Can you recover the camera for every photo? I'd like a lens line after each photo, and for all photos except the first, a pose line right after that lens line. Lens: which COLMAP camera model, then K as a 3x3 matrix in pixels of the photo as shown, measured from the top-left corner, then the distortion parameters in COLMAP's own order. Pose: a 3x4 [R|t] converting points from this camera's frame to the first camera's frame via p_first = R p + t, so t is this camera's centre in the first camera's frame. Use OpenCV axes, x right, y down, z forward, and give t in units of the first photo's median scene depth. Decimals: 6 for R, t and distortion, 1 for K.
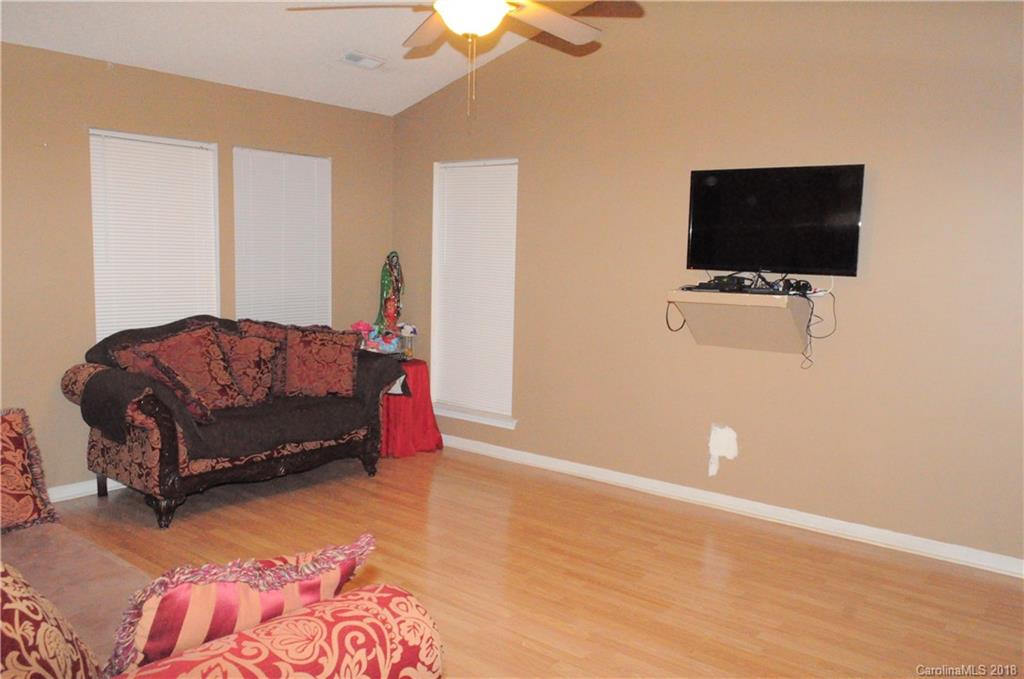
lens RADIAL K [[807.6, 0, 512.0], [0, 807.6, 339.5], [0, 0, 1]] dist [-0.009085, -0.002847]
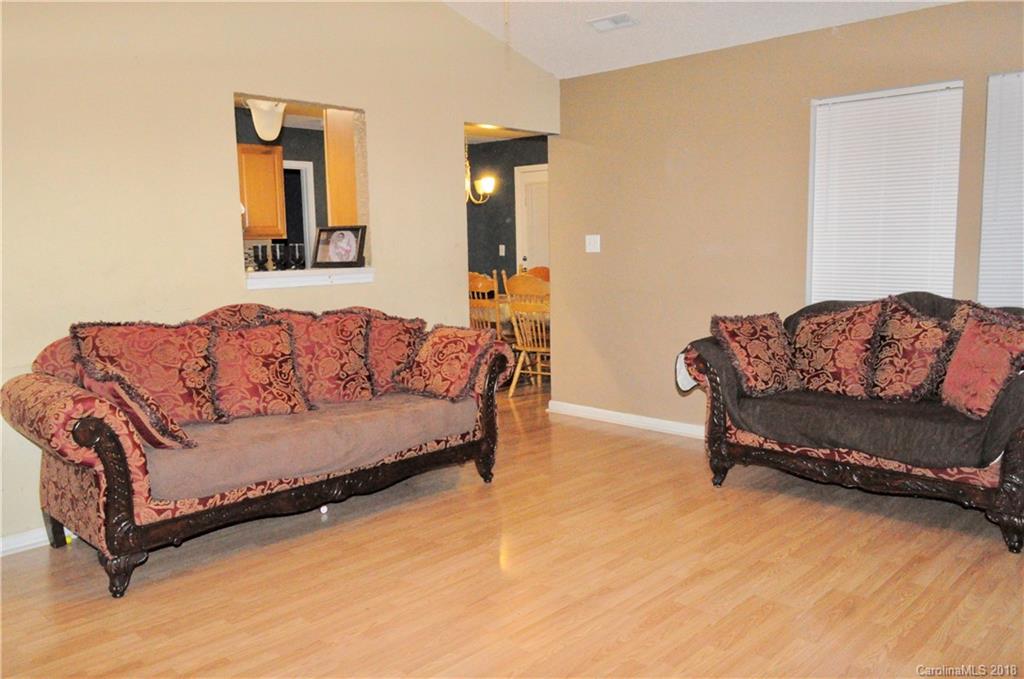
lens RADIAL K [[807.6, 0, 512.0], [0, 807.6, 339.5], [0, 0, 1]] dist [-0.009085, -0.002847]
pose [[-0.082590, 0.097470, -0.991806, 0.494269], [-0.090384, 0.990372, 0.104856, -0.031114], [0.992477, 0.098303, -0.072985, 0.651574]]
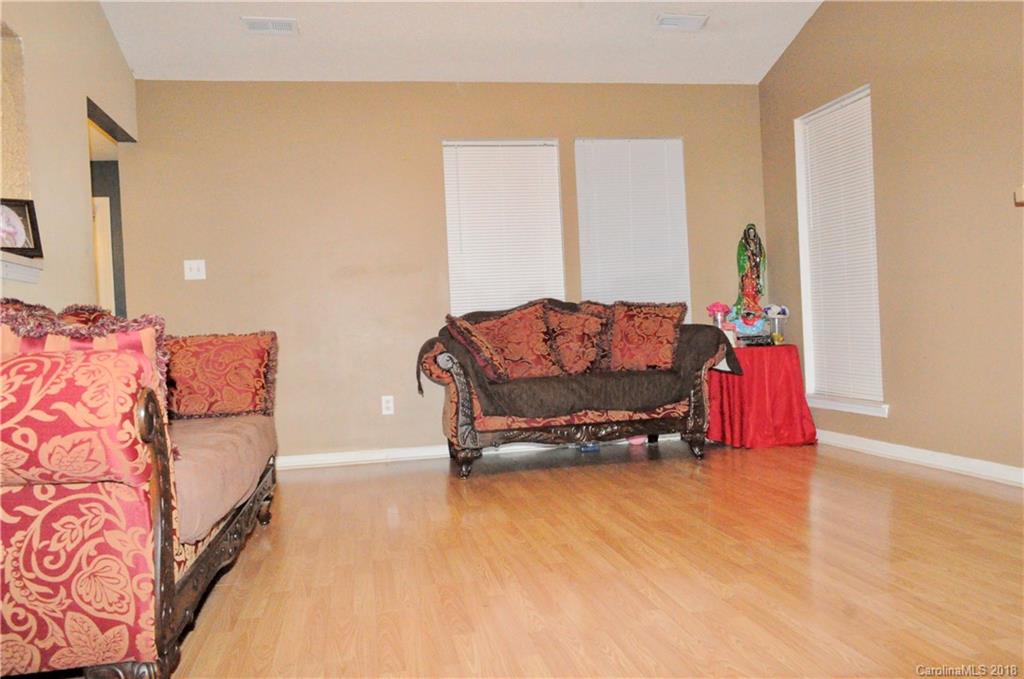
lens RADIAL K [[807.6, 0, 512.0], [0, 807.6, 339.5], [0, 0, 1]] dist [-0.009085, -0.002847]
pose [[0.760949, -0.056866, -0.646315, 0.268519], [-0.000638, 0.996086, -0.088392, 0.118667], [0.648812, 0.067674, 0.757934, 0.170341]]
